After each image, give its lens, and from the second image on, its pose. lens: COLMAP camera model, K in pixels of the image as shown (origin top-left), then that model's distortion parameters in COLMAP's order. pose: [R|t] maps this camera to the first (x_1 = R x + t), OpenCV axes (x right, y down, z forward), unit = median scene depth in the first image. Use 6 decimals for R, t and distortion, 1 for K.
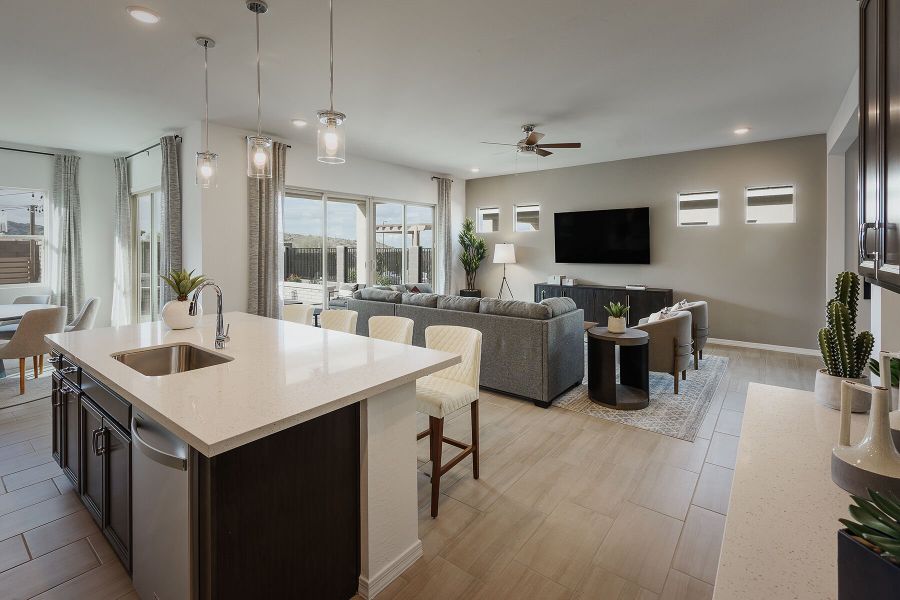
lens RADIAL K [[412.6, 0, 451.7], [0, 412.6, 253.9], [0, 0, 1]] dist [0.011517, 0.000138]
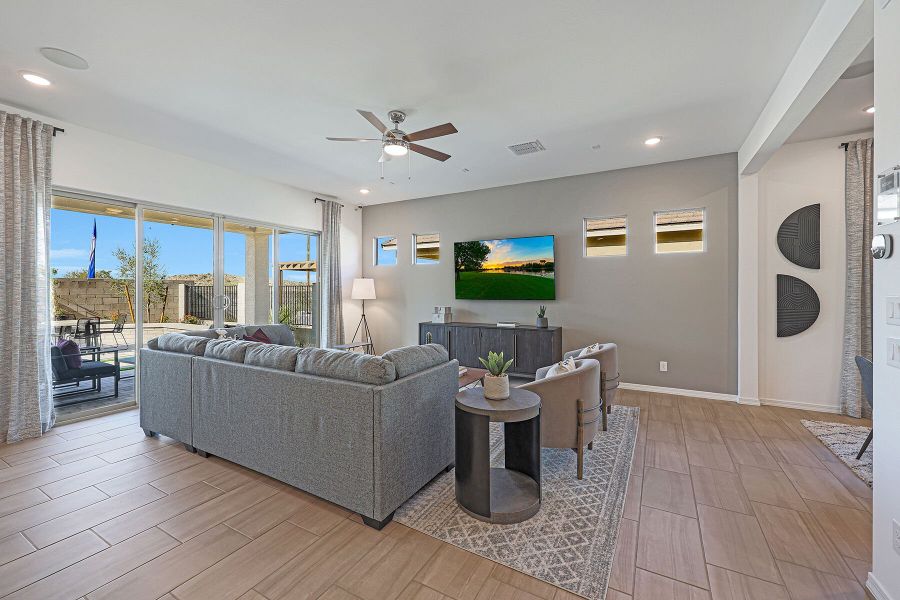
lens RADIAL K [[376.6, 0, 444.7], [0, 376.6, 293.0], [0, 0, 1]] dist [0.002451, 0.000283]
pose [[0.990006, 0.001313, 0.141019, 0.184429], [-0.000781, 0.999992, -0.003824, 0.018594], [-0.141023, 0.003676, 0.989999, 0.327561]]
